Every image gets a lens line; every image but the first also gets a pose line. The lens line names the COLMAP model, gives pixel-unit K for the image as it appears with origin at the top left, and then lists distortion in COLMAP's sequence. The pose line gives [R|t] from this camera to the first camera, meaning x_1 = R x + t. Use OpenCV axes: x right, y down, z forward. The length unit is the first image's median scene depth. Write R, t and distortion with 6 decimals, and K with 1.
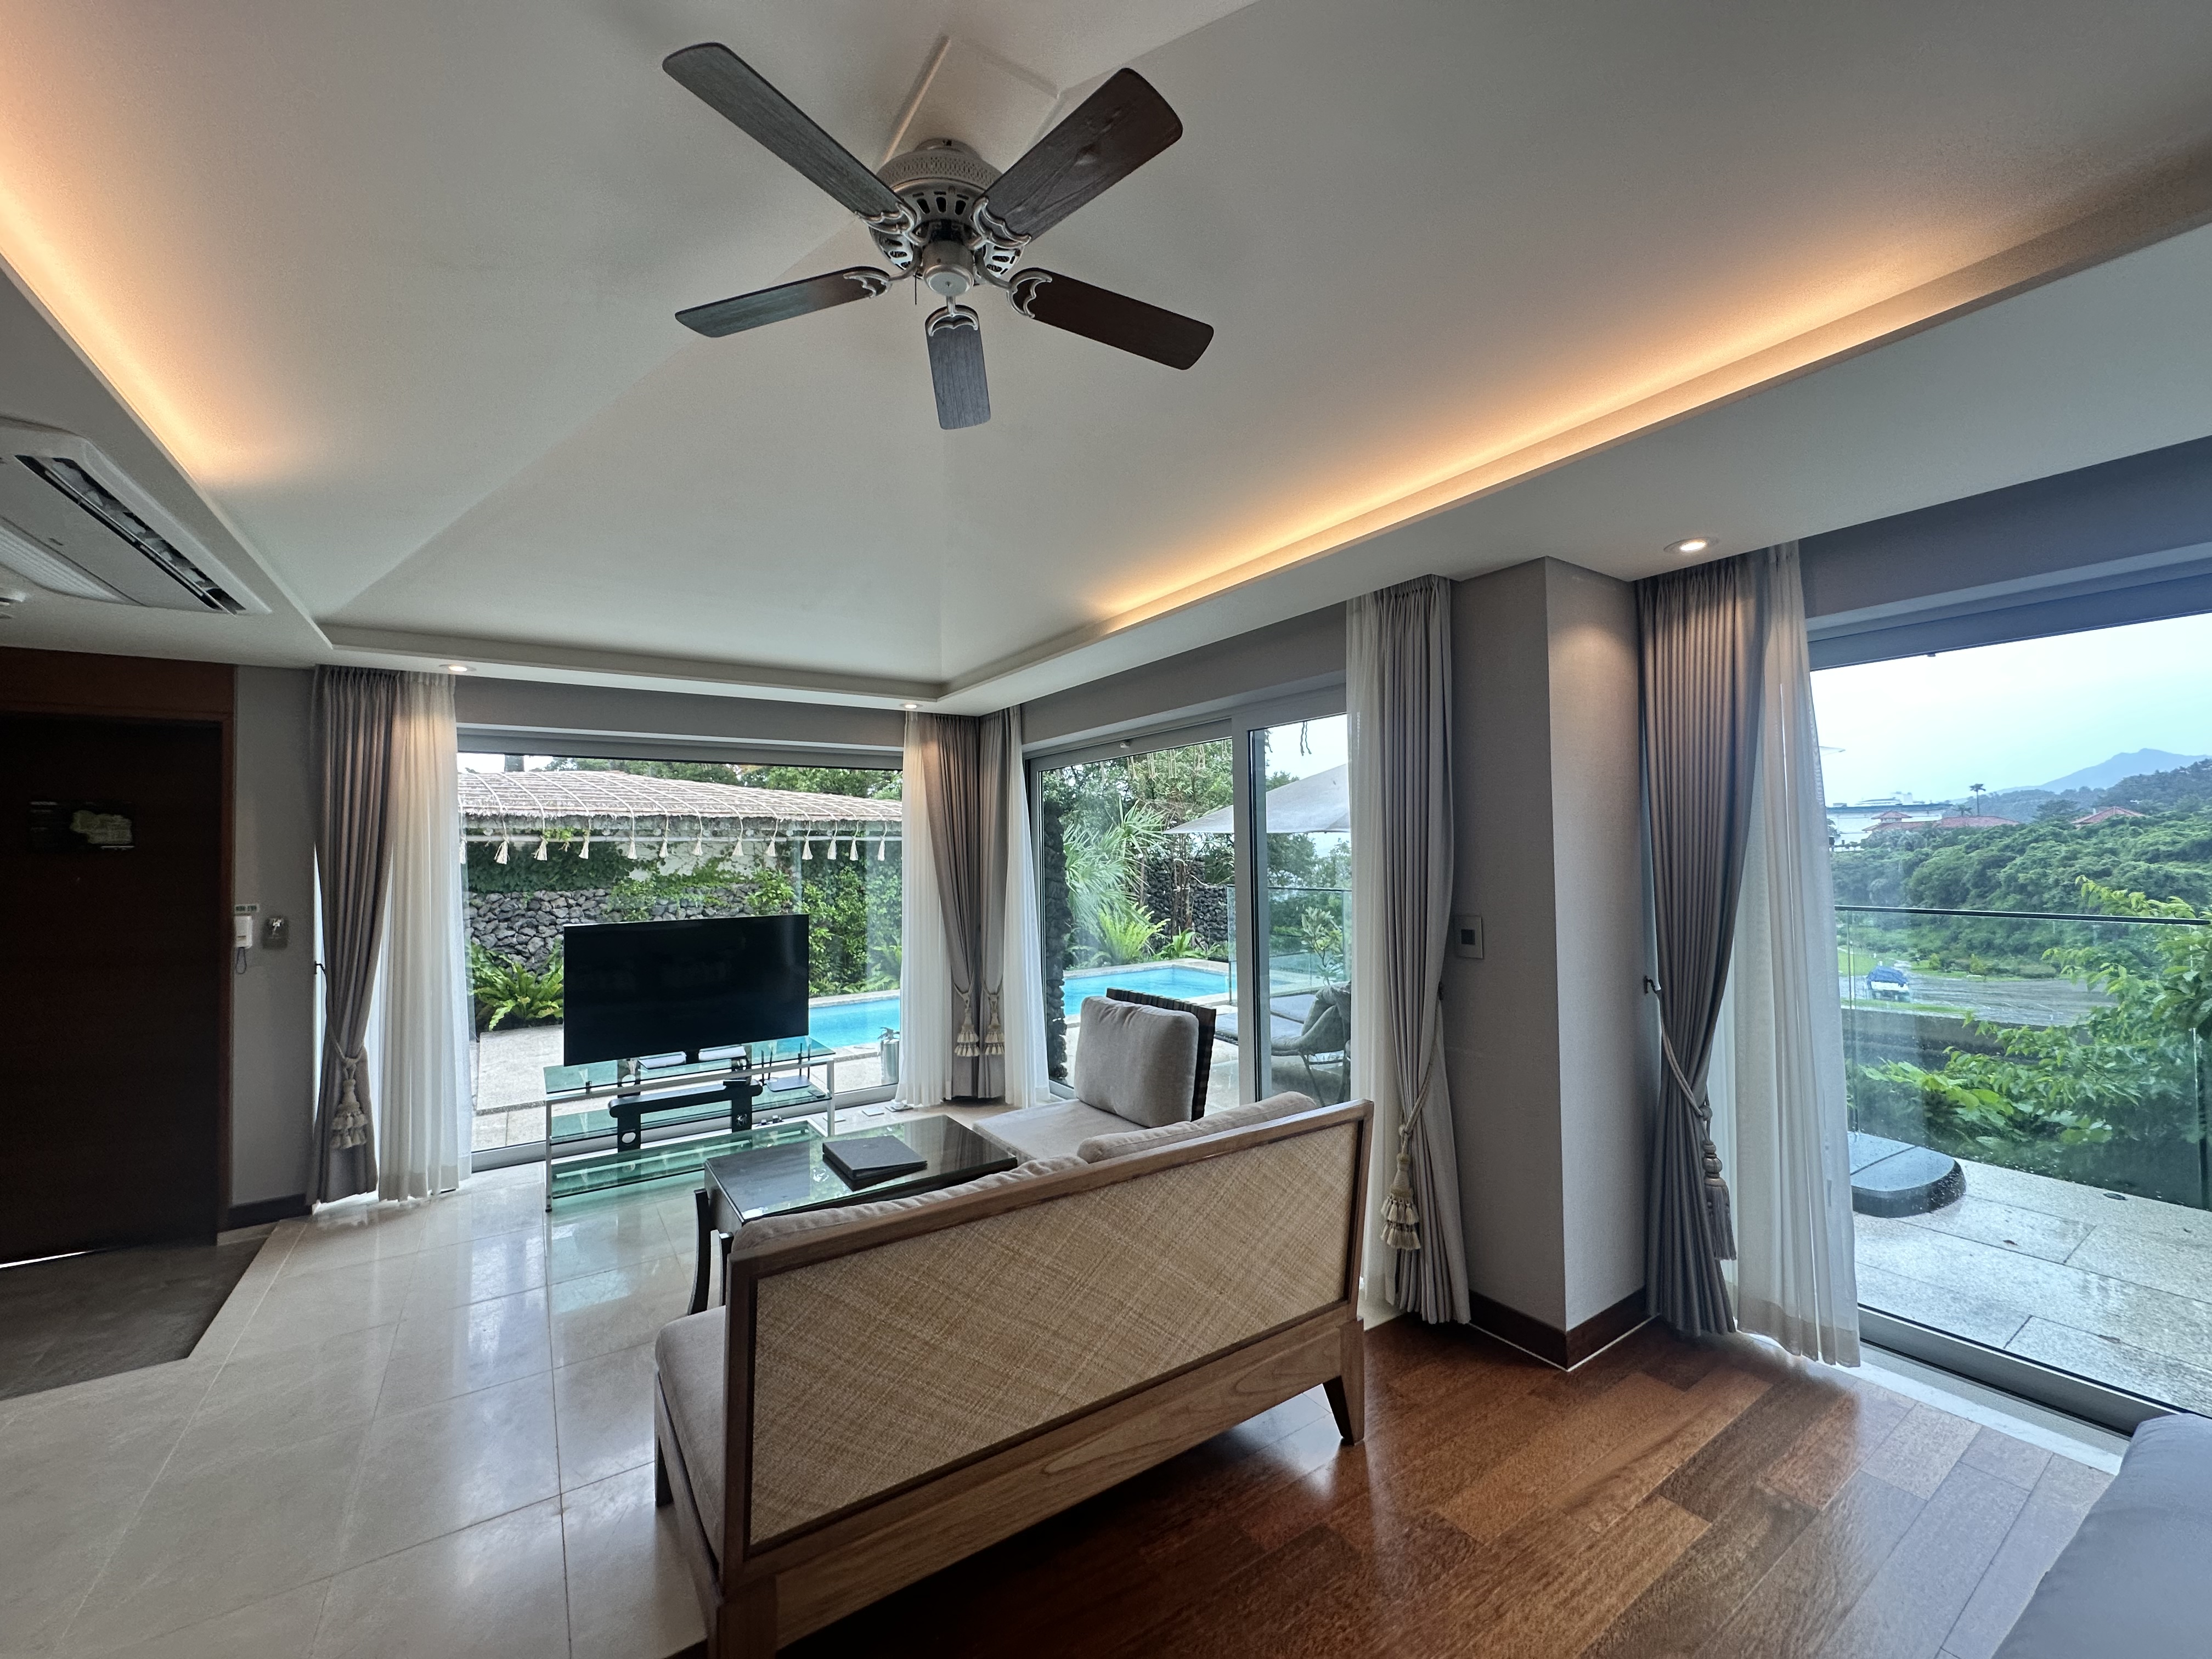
lens RADIAL K [[878.4, 0, 1106.6], [0, 878.4, 829.4], [0, 0, 1]] dist [-0.007053, 0.001585]
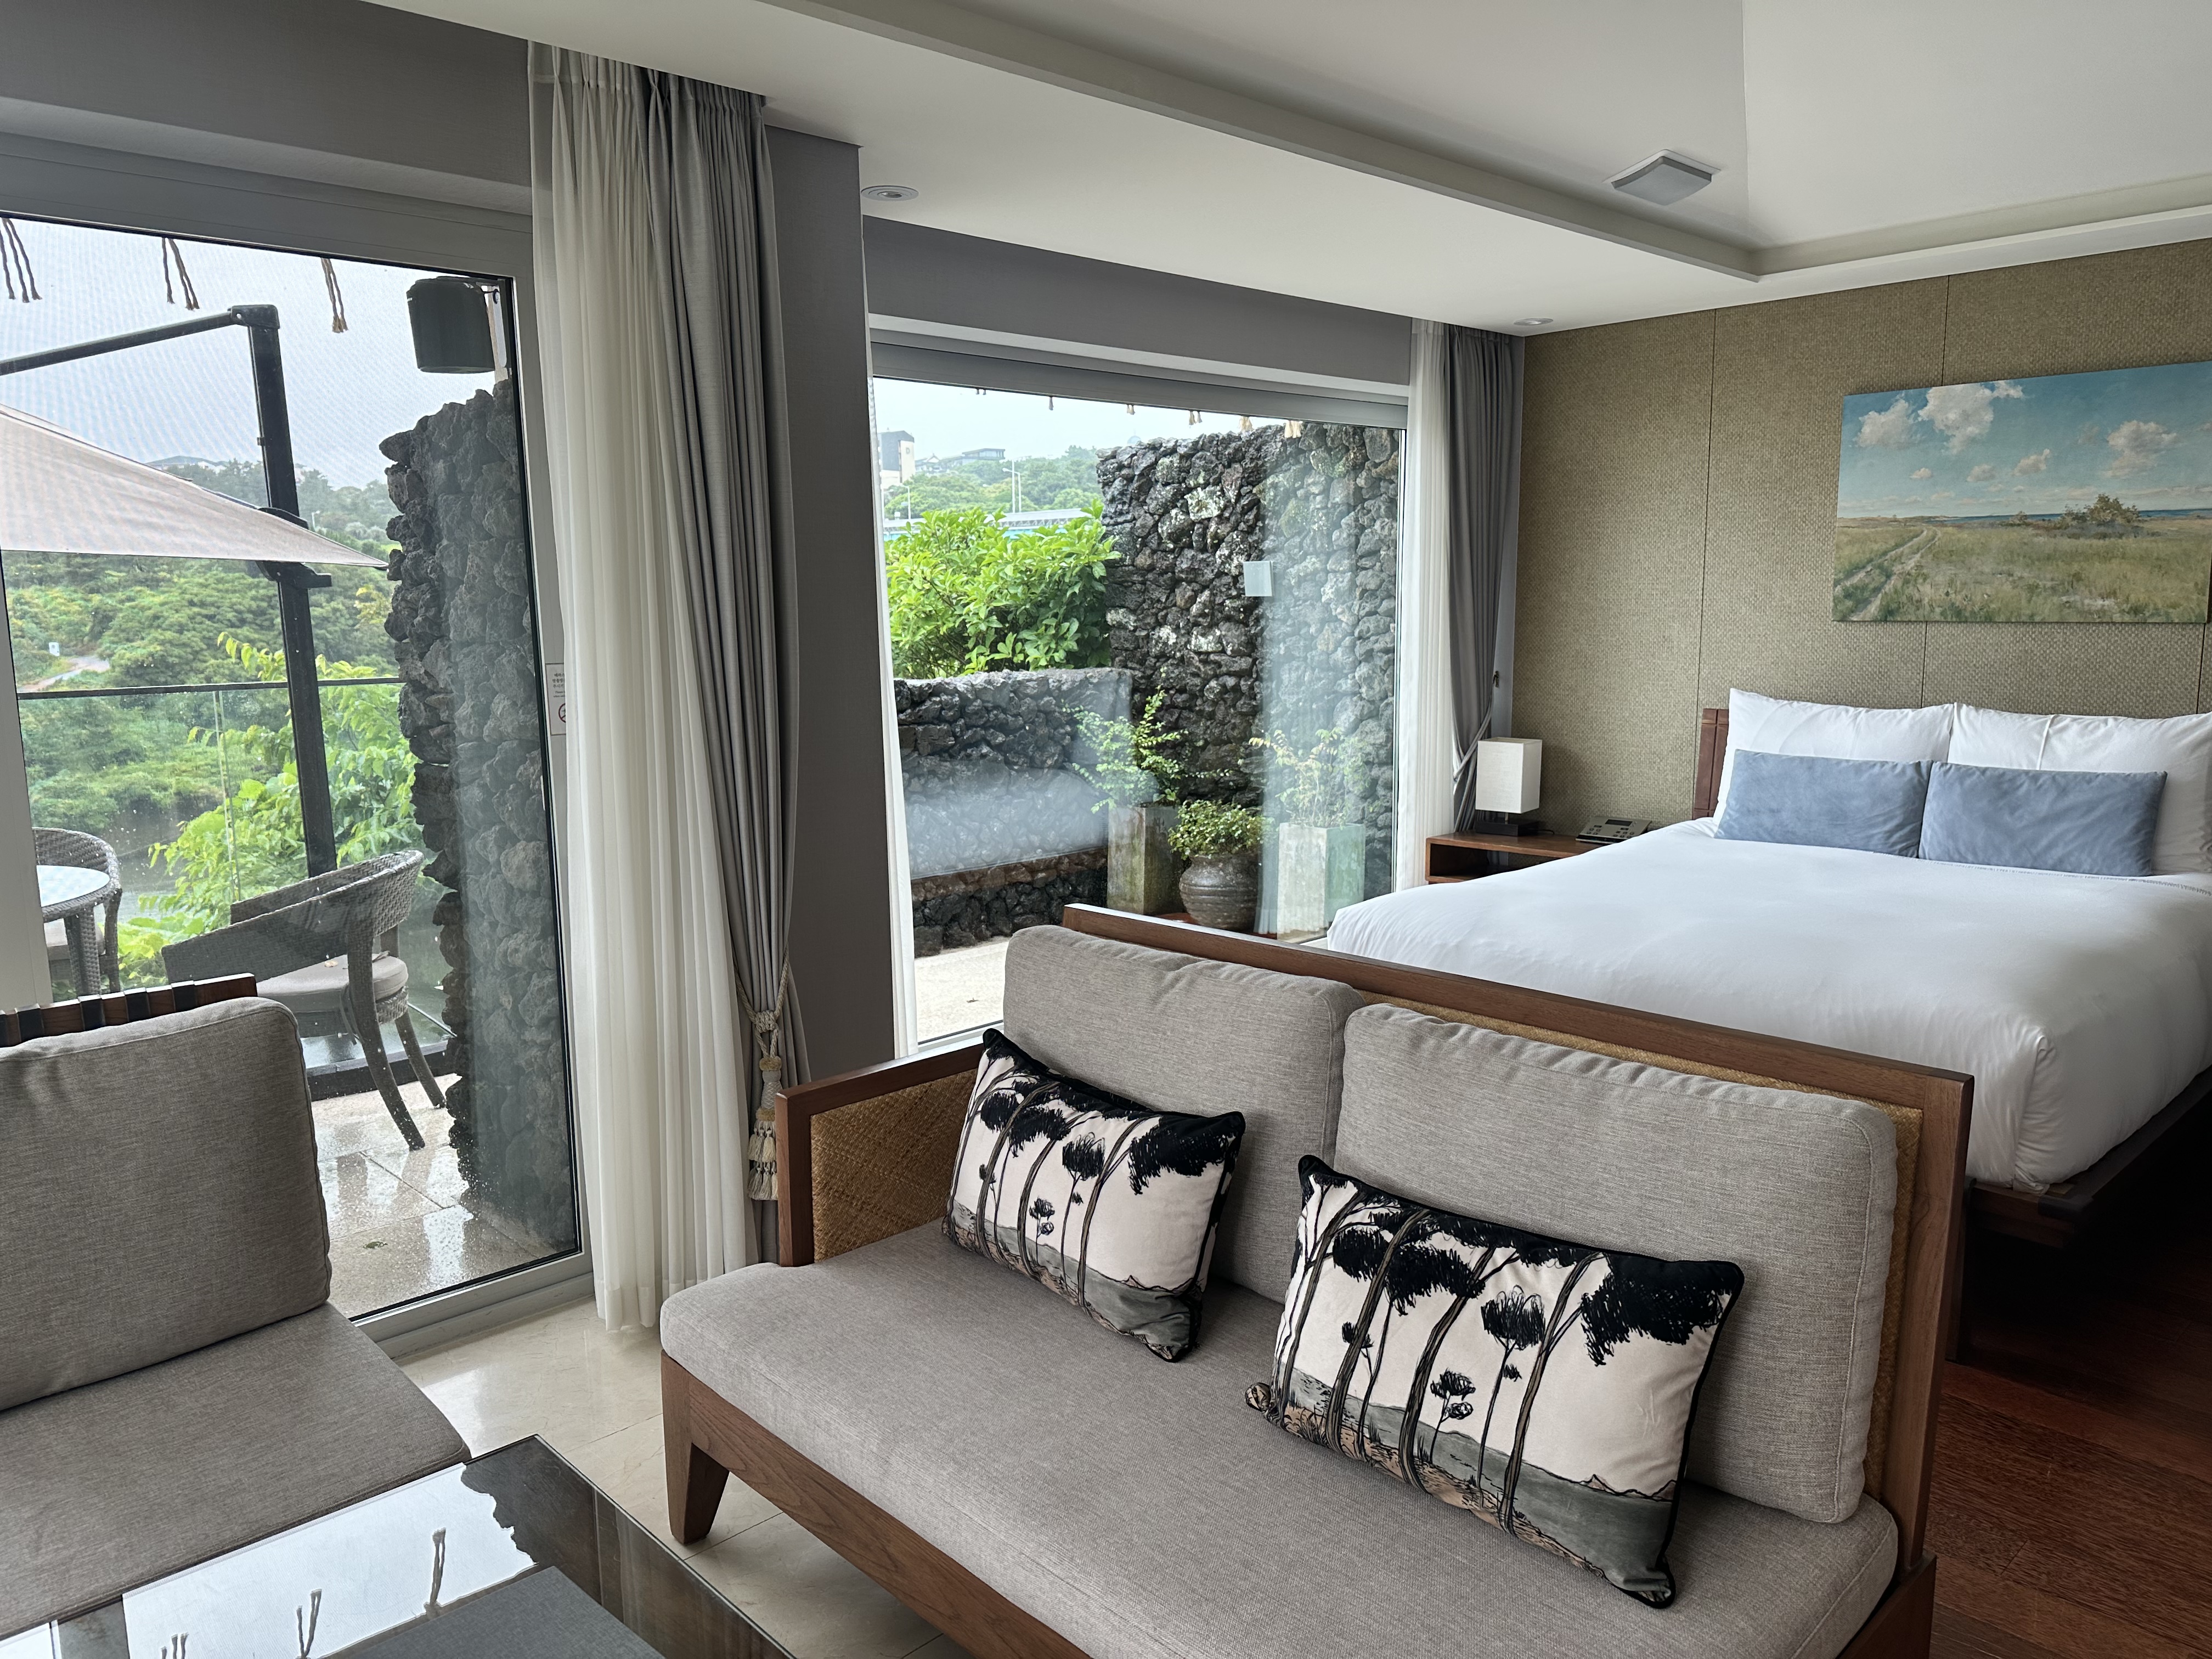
lens RADIAL K [[1531.4, 0, 1111.3], [0, 1531.4, 821.4], [0, 0, 1]] dist [0.096870, -0.128384]
pose [[-0.177476, -0.126563, 0.975953, -0.496479], [-0.009425, 0.991869, 0.126913, 0.039676], [-0.984080, 0.013325, -0.177226, 0.622450]]
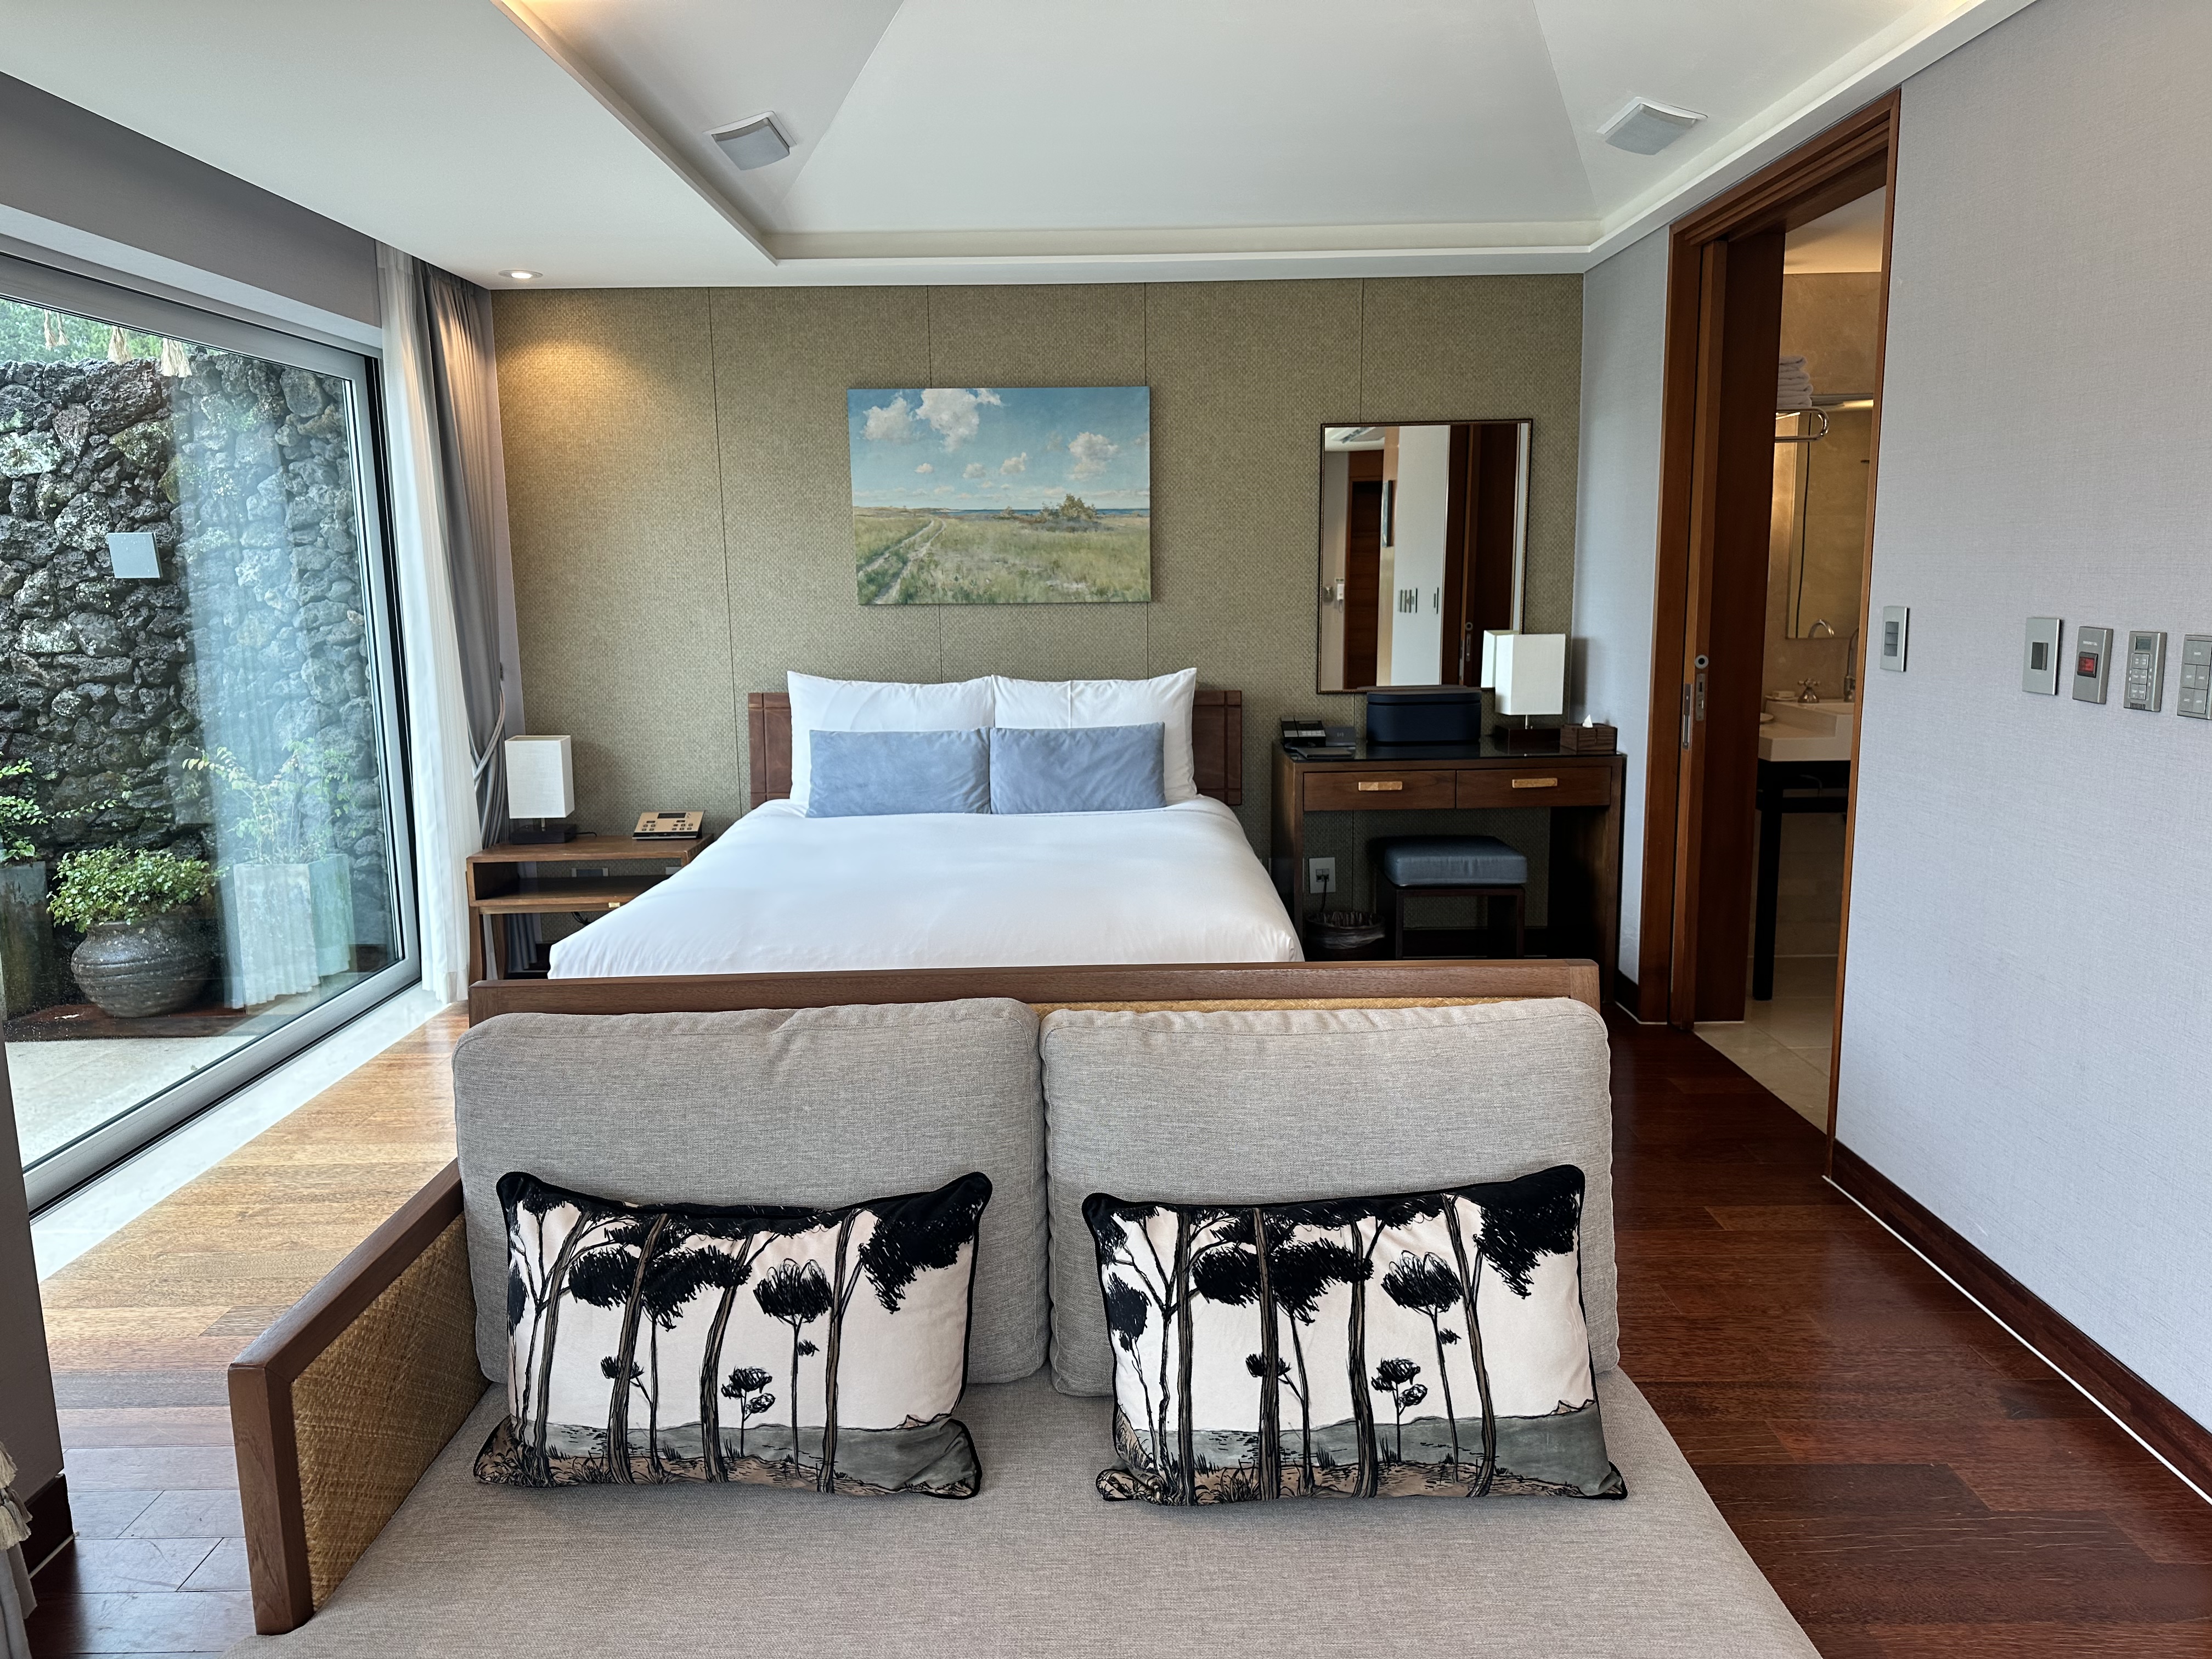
lens RADIAL K [[1531.4, 0, 1101.1], [0, 1531.4, 831.0], [0, 0, 1]] dist [0.096870, -0.128384]
pose [[-0.830610, -0.066327, 0.552890, -0.278625], [0.011744, 0.990574, 0.136475, 0.048125], [-0.556731, 0.119851, -0.822002, 0.809346]]
